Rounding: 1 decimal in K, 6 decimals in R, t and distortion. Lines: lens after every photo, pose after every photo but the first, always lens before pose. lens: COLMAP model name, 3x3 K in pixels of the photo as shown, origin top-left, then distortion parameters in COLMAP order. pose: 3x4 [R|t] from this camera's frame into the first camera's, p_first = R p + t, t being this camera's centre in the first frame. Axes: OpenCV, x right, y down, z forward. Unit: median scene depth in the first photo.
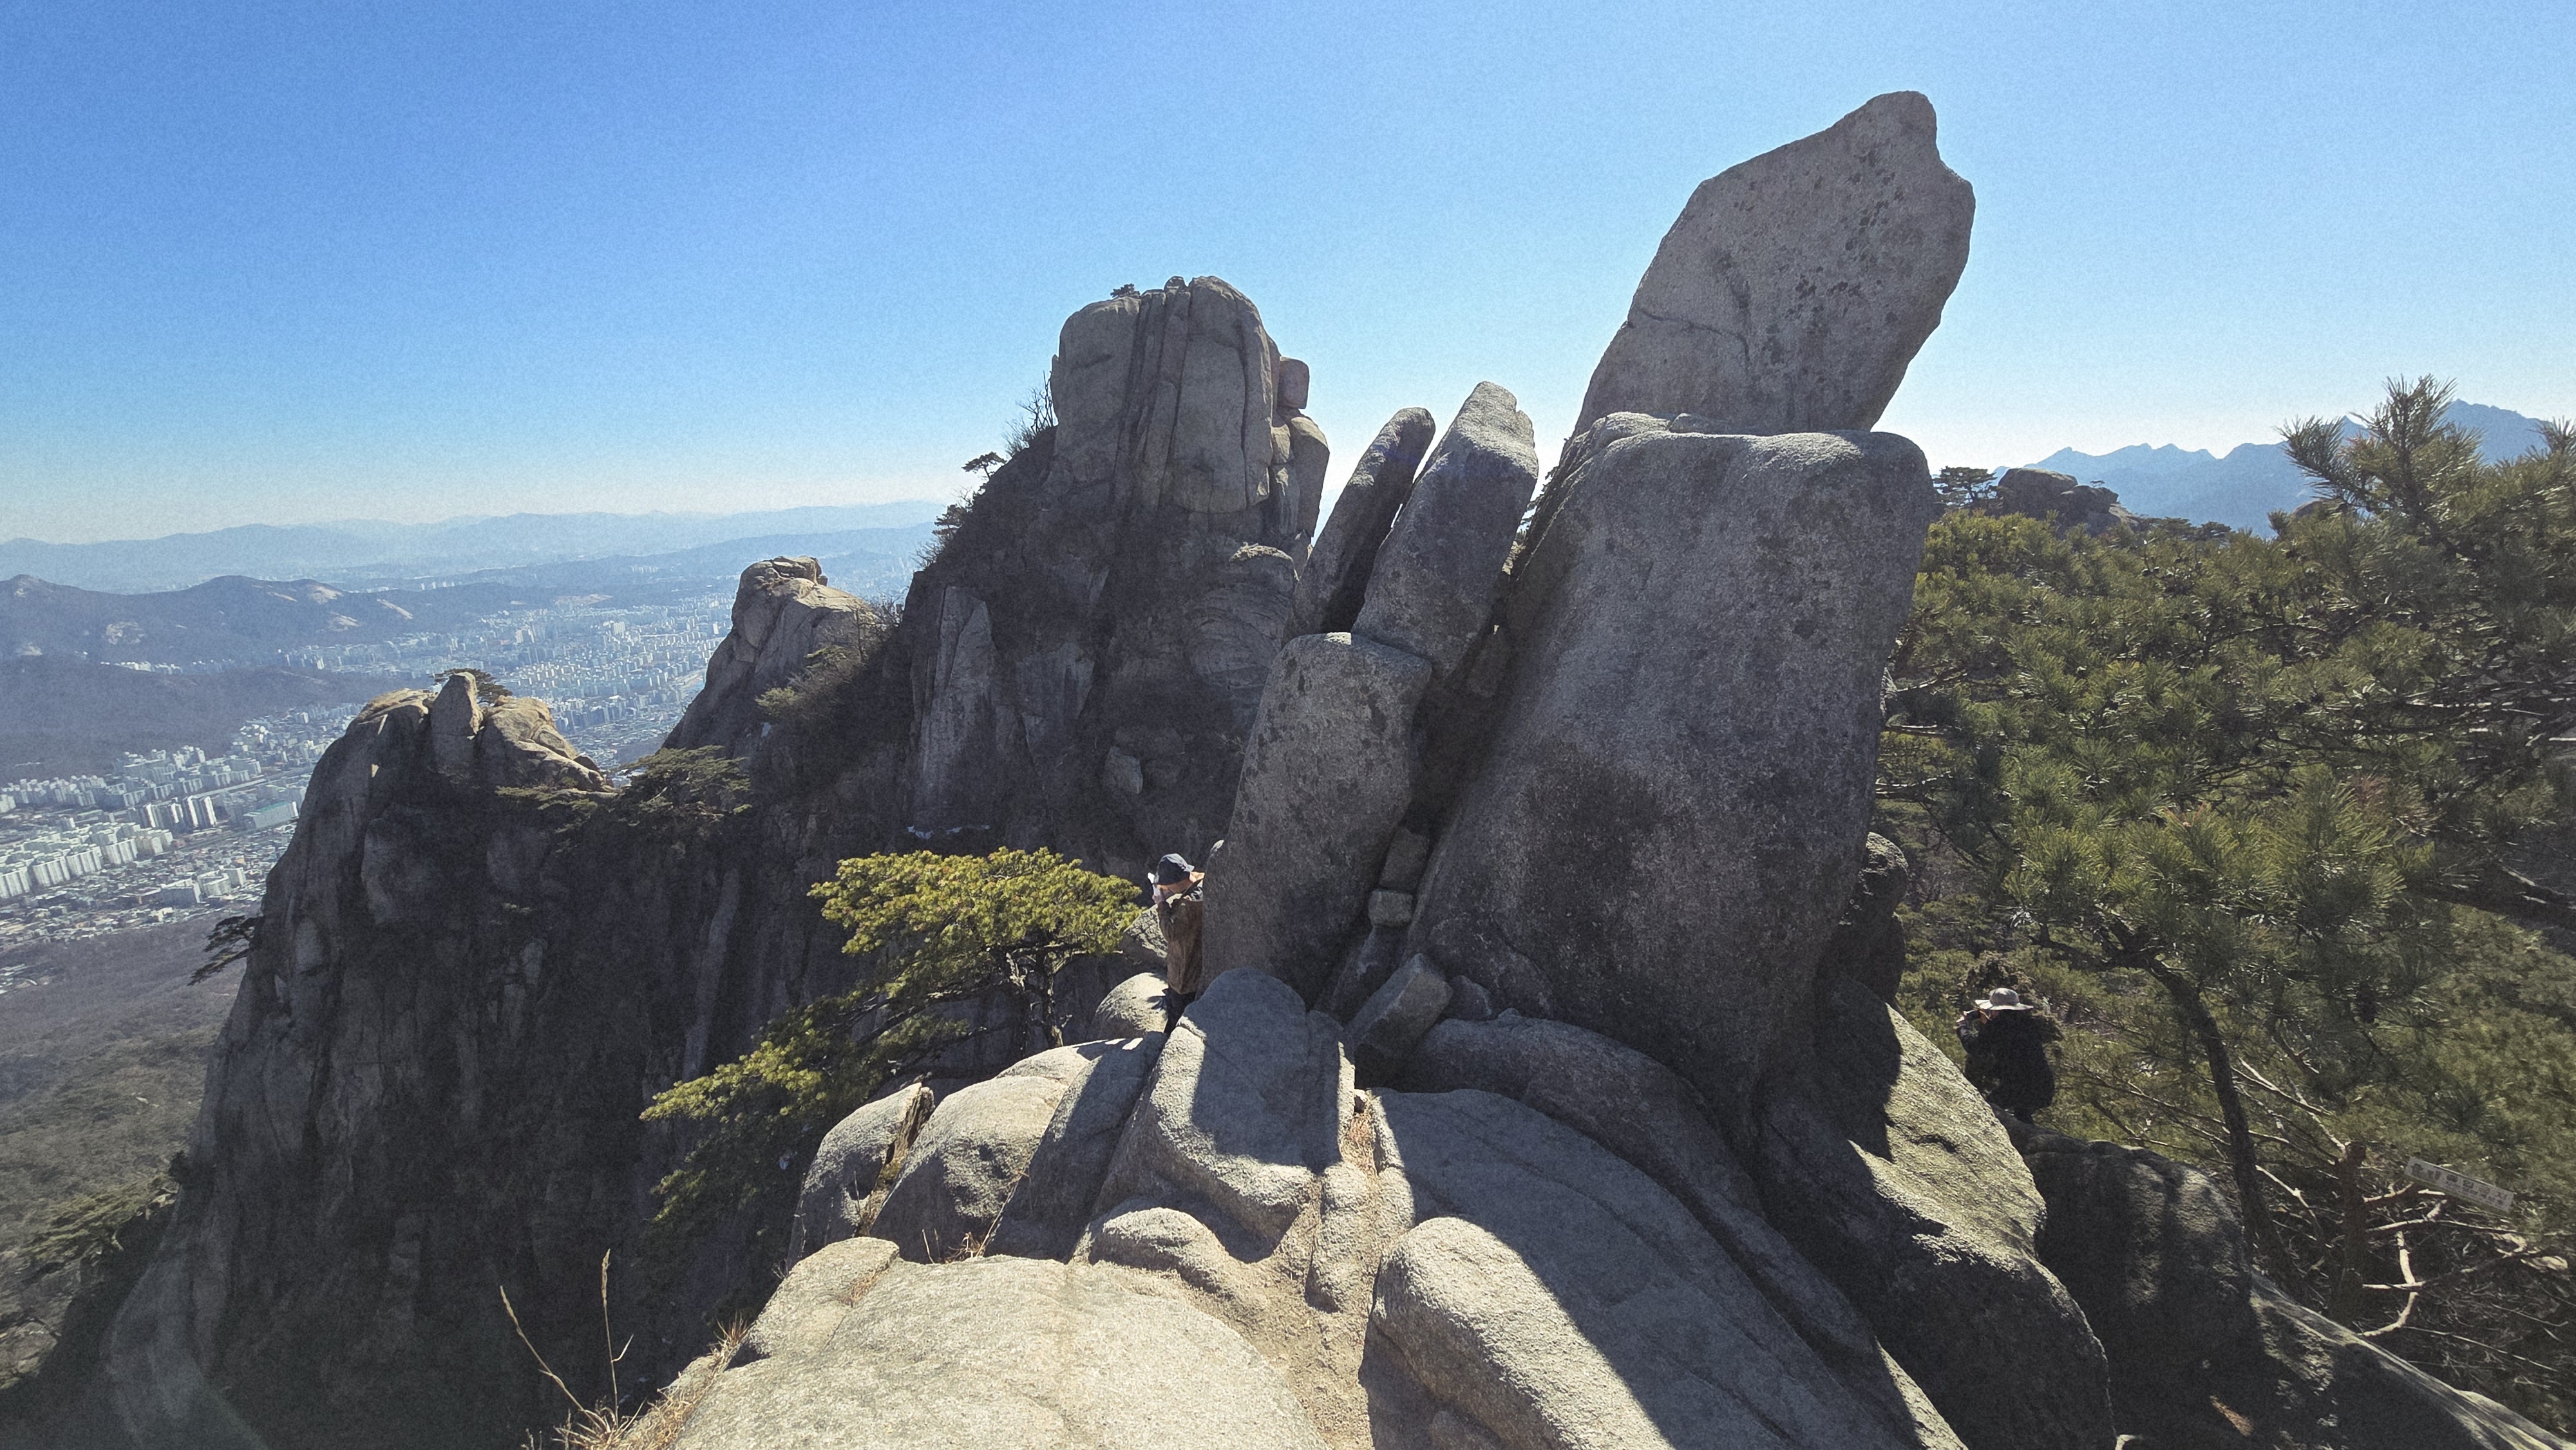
lens RADIAL K [[1376.4, 0, 1292.9], [0, 1376.4, 715.5], [0, 0, 1]] dist [-0.003606, -0.000953]
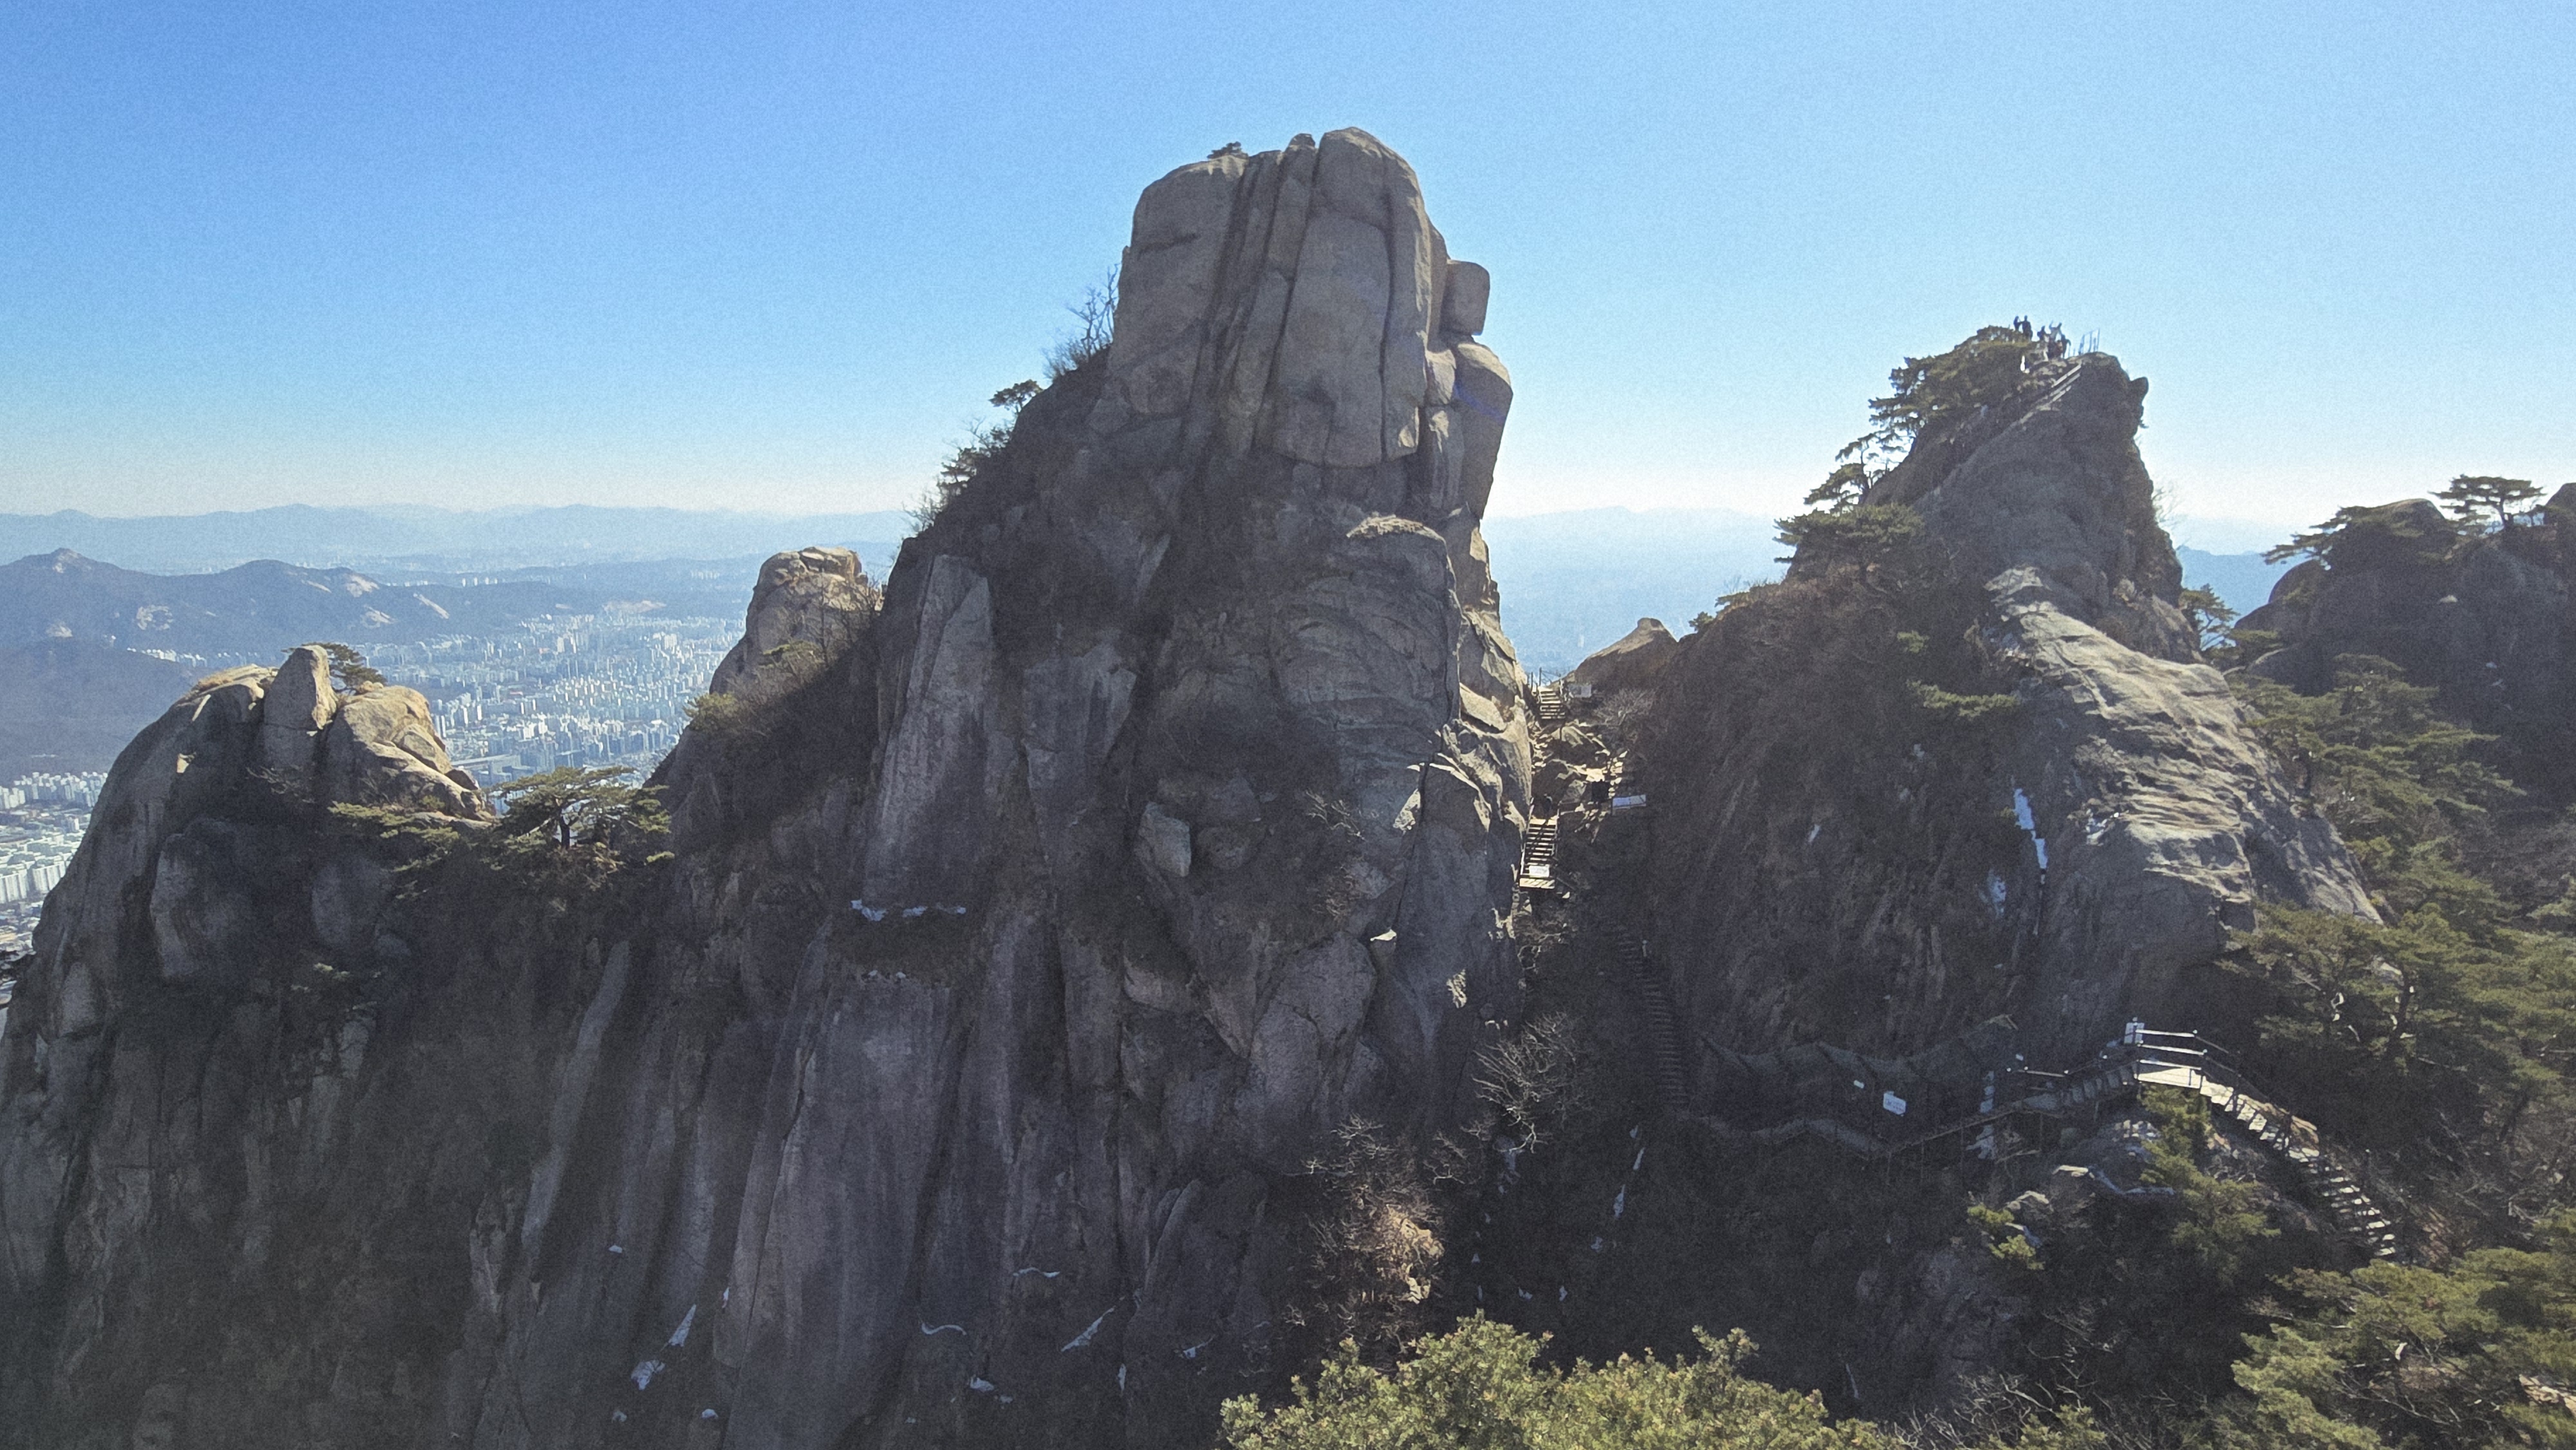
lens RADIAL K [[1376.4, 0, 1284.1], [0, 1376.4, 727.7], [0, 0, 1]] dist [-0.003606, -0.000953]
pose [[0.987104, 0.058157, -0.149143, 0.027526], [-0.067111, 0.996188, -0.055721, 0.018880], [0.145334, 0.065012, 0.987244, 0.344438]]
